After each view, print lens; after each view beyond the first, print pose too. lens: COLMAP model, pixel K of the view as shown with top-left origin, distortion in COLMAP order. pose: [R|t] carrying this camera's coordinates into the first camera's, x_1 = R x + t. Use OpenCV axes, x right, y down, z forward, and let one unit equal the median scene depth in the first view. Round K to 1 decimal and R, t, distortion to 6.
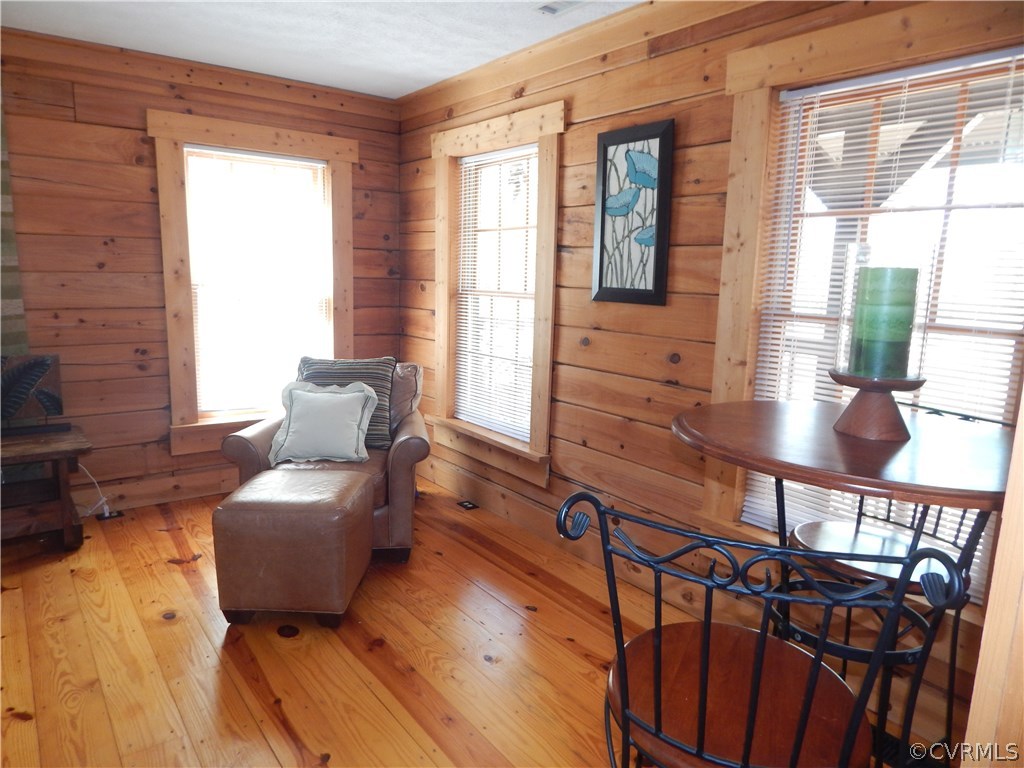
lens RADIAL K [[682.0, 0, 511.5], [0, 682.0, 375.1], [0, 0, 1]] dist [0.001434, 0.001514]
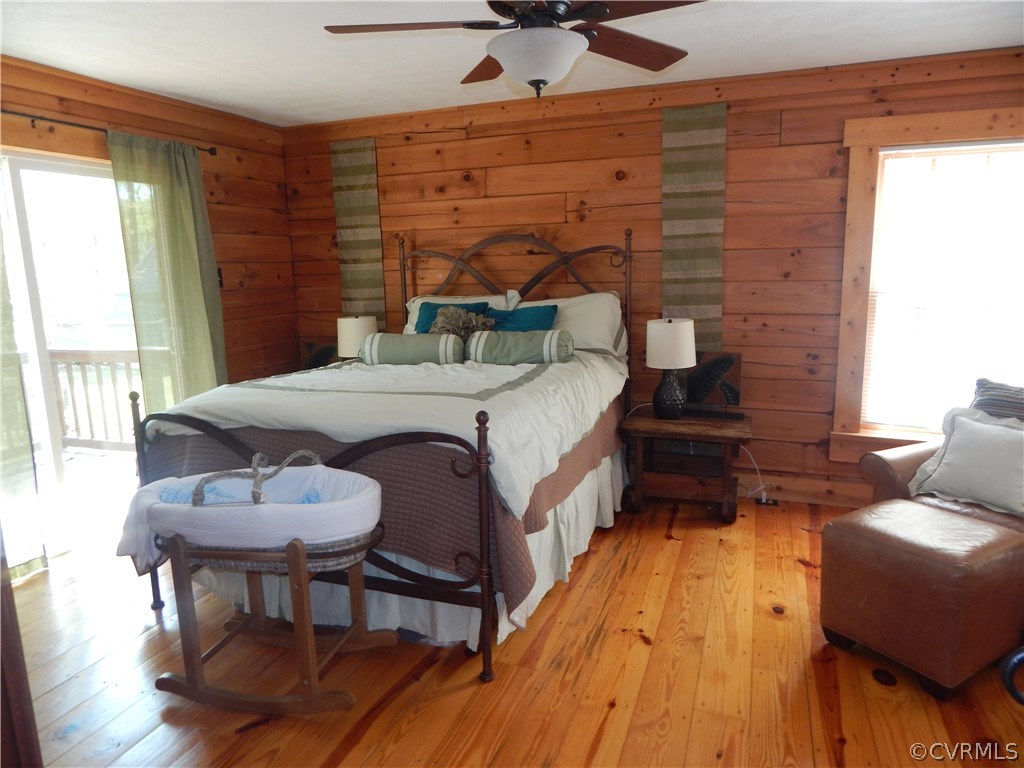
lens RADIAL K [[682.0, 0, 508.5], [0, 682.0, 380.5], [0, 0, 1]] dist [0.001434, 0.001514]
pose [[0.539719, 0.112647, -0.834275, 0.088723], [-0.102895, 0.992404, 0.067432, -0.021891], [0.835534, 0.049449, 0.547210, 0.043021]]
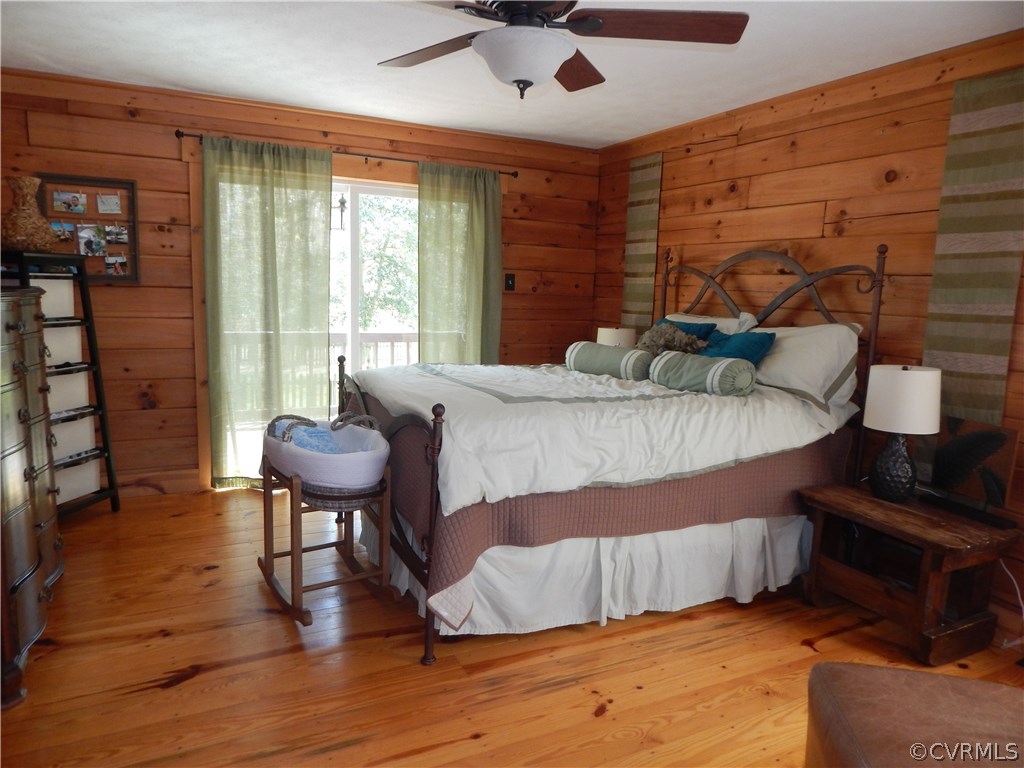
lens RADIAL K [[682.0, 0, 508.7], [0, 682.0, 381.1], [0, 0, 1]] dist [0.001434, 0.001514]
pose [[-0.182241, 0.113142, -0.976723, 0.184519], [-0.201613, 0.967951, 0.149744, -0.083210], [0.962362, 0.224209, -0.153590, 0.546357]]
